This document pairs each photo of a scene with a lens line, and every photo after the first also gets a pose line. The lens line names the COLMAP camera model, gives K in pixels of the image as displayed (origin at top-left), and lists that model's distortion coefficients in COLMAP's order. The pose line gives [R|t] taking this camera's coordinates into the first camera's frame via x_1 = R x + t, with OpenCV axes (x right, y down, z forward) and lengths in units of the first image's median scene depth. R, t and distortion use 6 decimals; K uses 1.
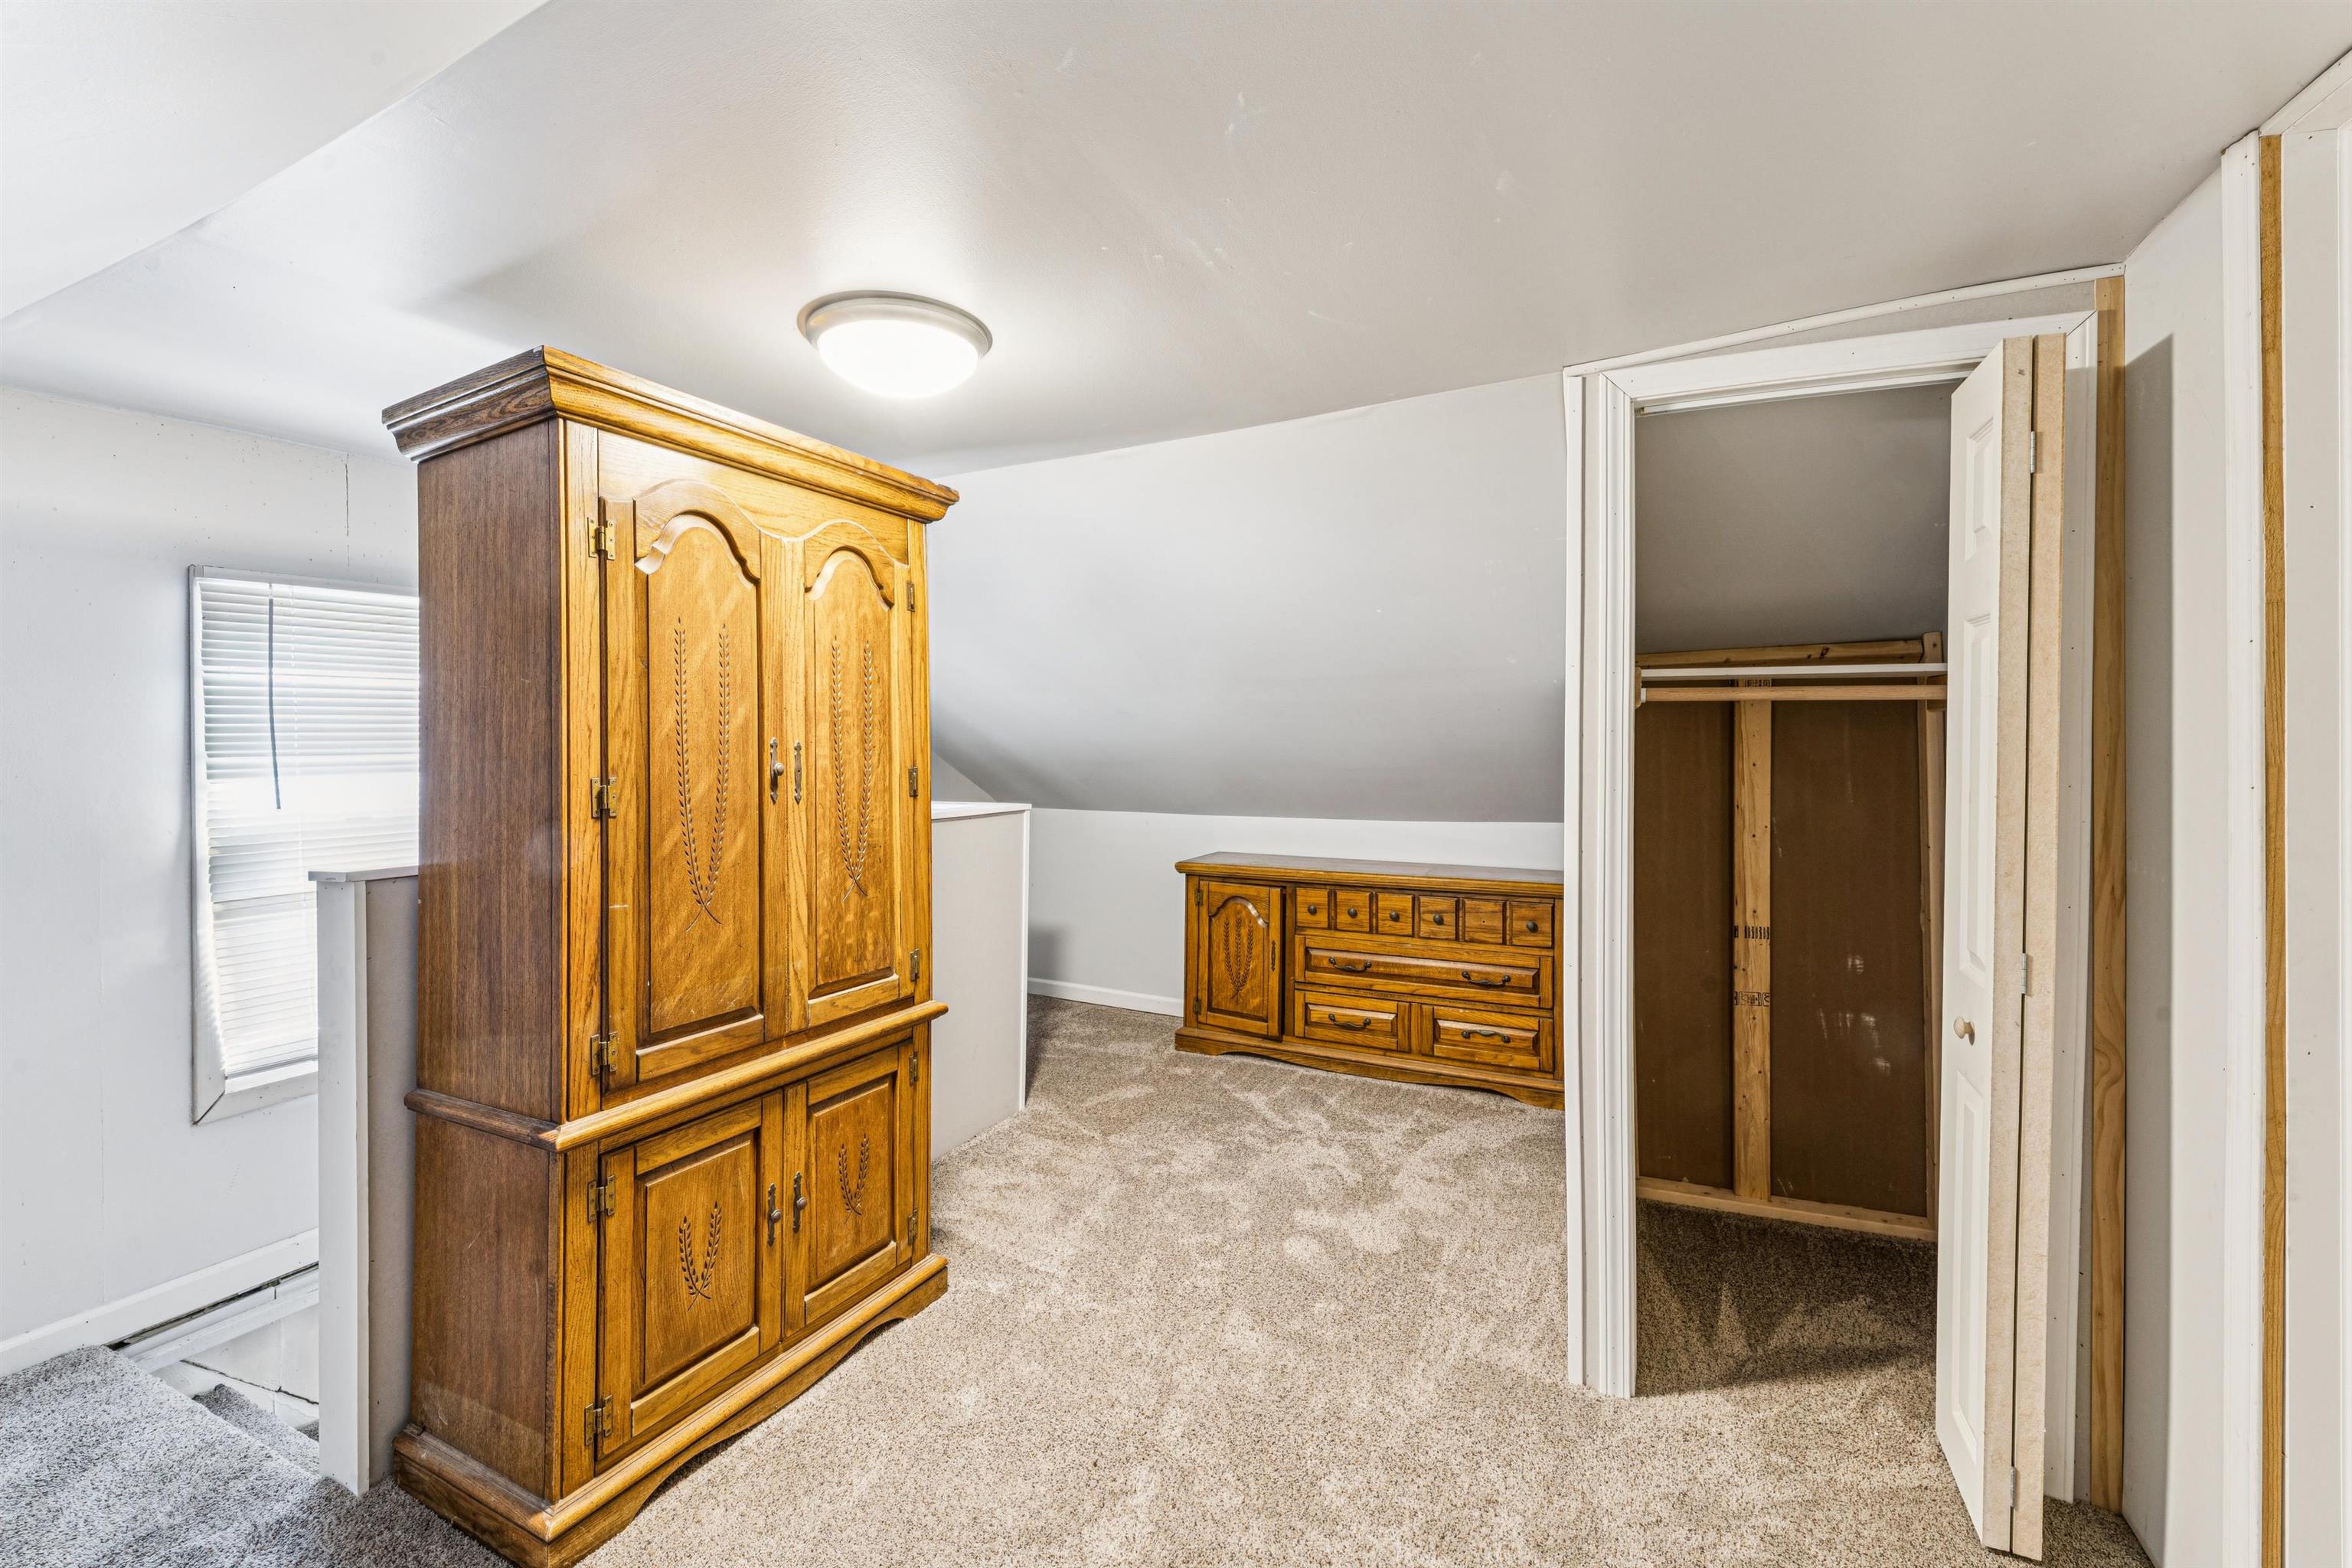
lens RADIAL K [[1031.4, 0, 1168.8], [0, 1031.4, 777.0], [0, 0, 1]] dist [0.000327, -0.000149]
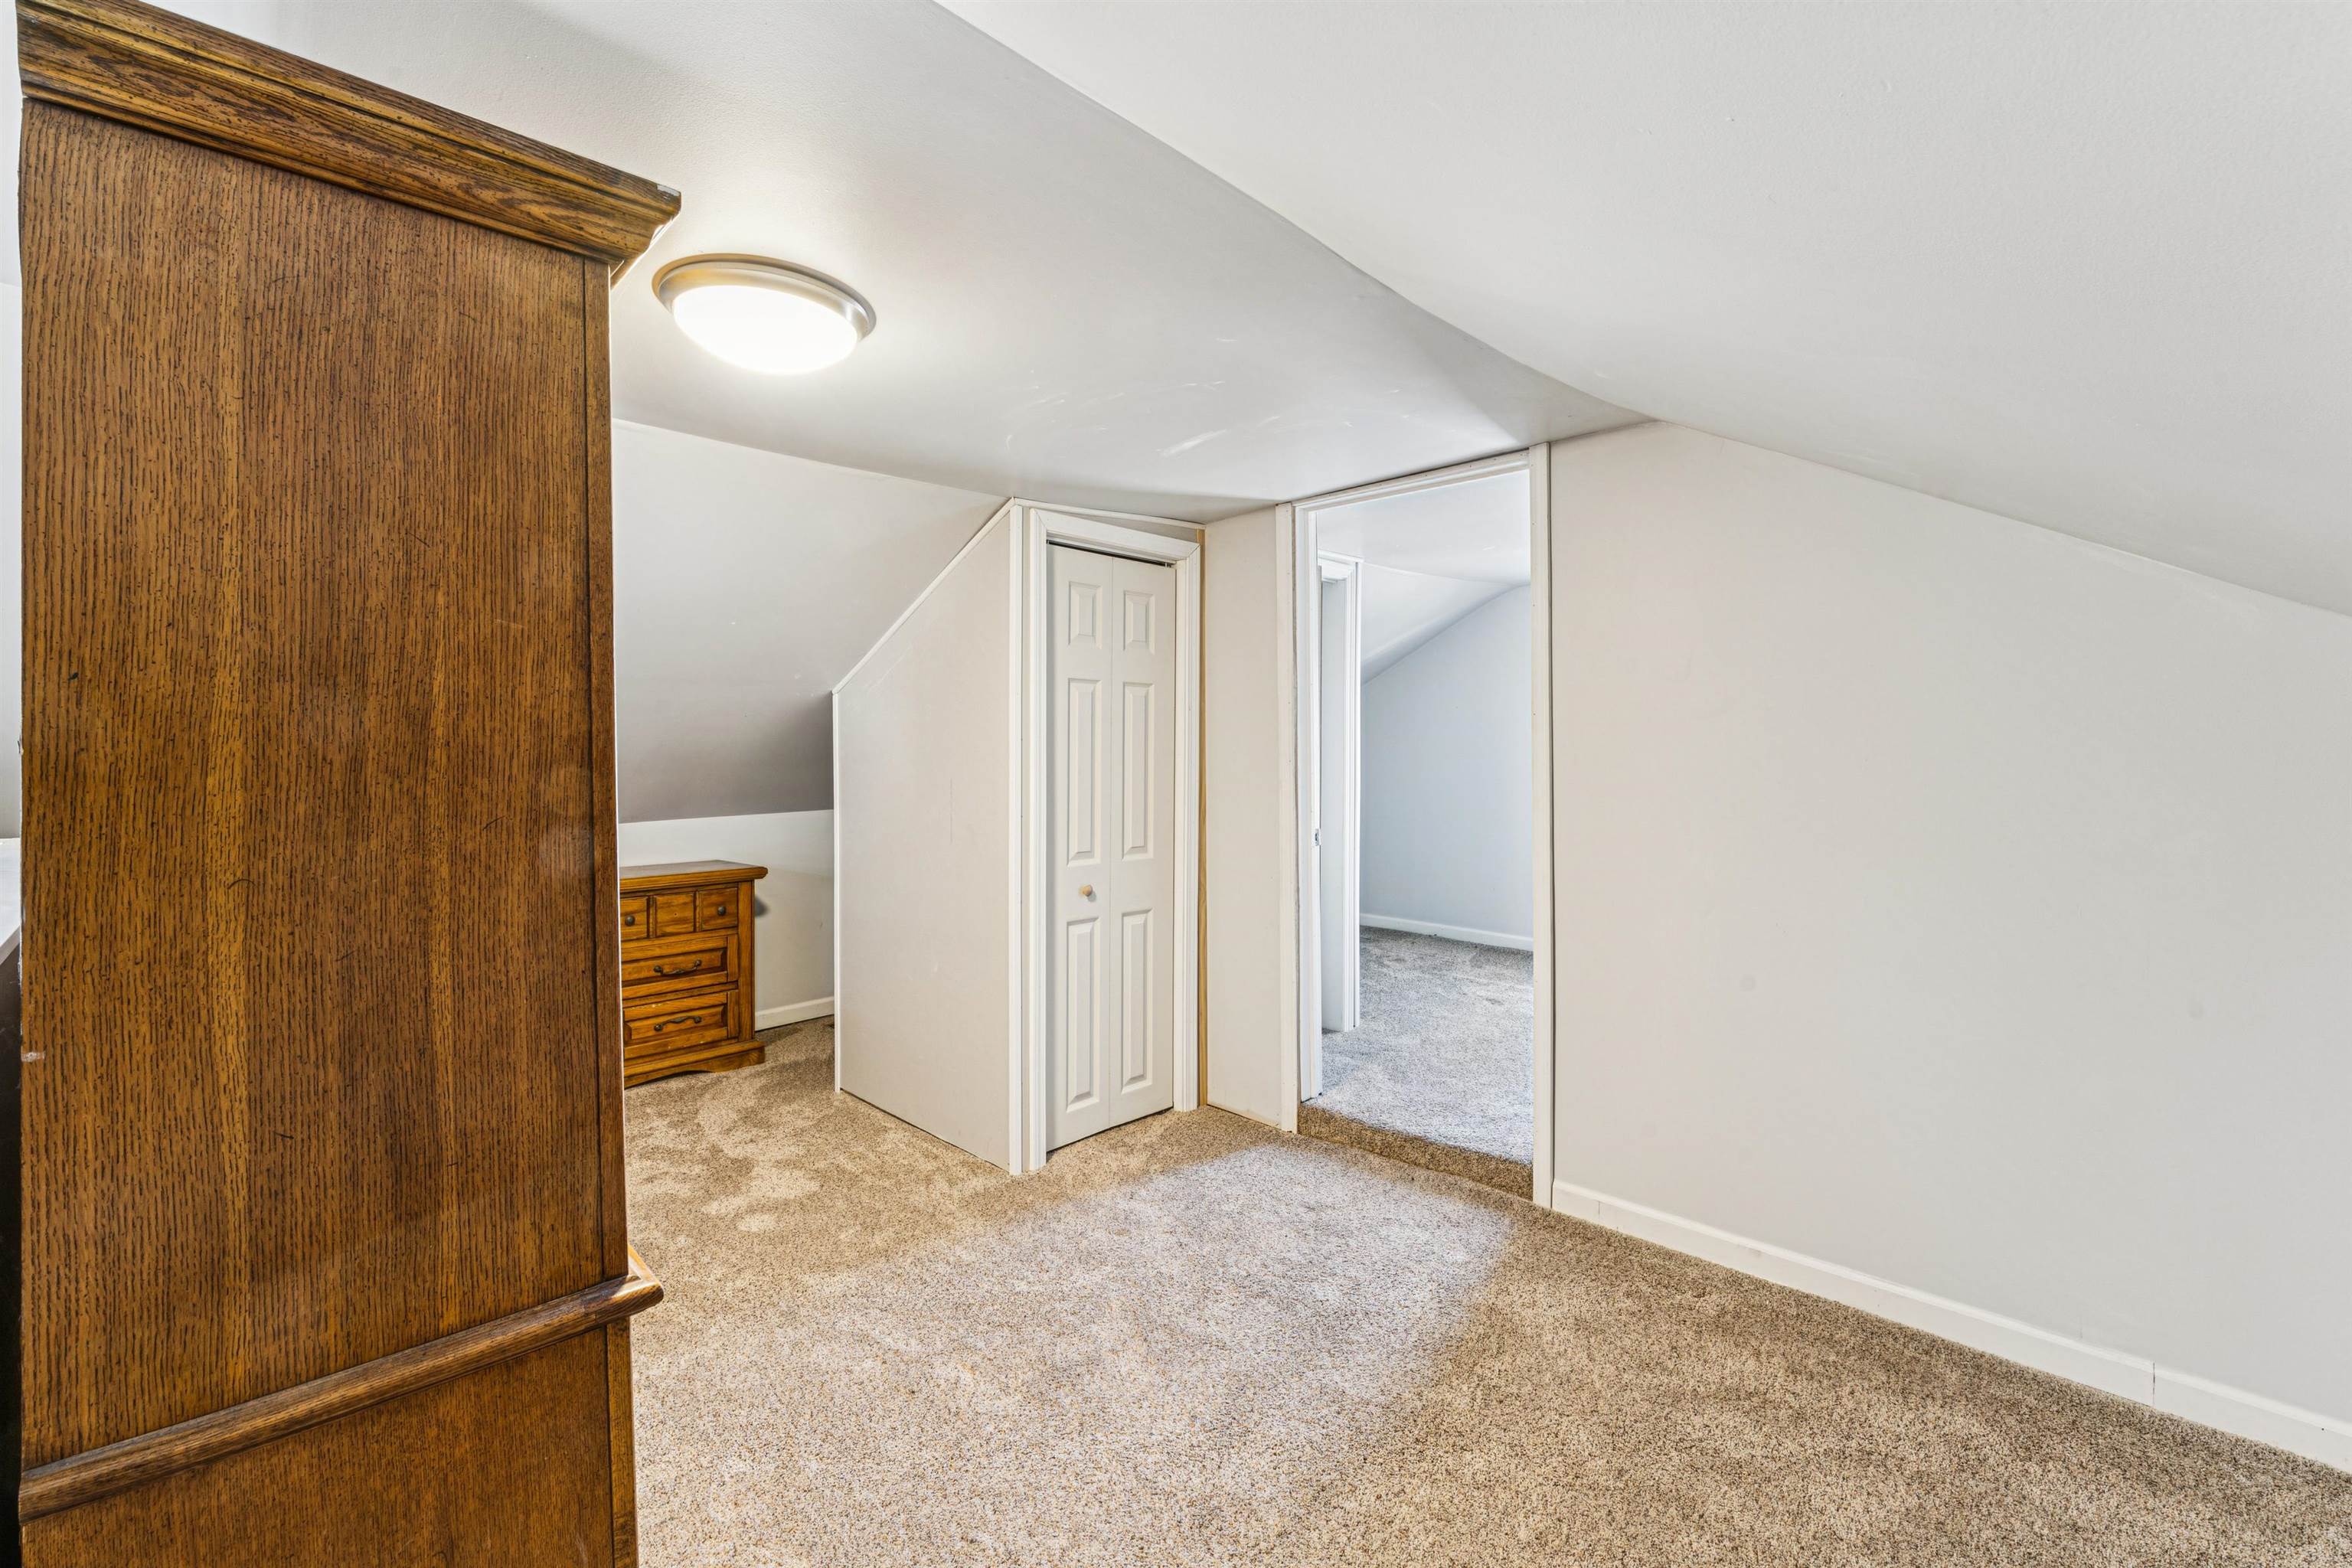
lens RADIAL K [[1031.4, 0, 1171.4], [0, 1031.4, 760.2], [0, 0, 1]] dist [0.000327, -0.000149]
pose [[0.266348, -0.001756, 0.963875, -0.590130], [0.029082, 0.999558, -0.006215, 0.003636], [-0.963438, 0.029687, 0.266281, 0.228679]]
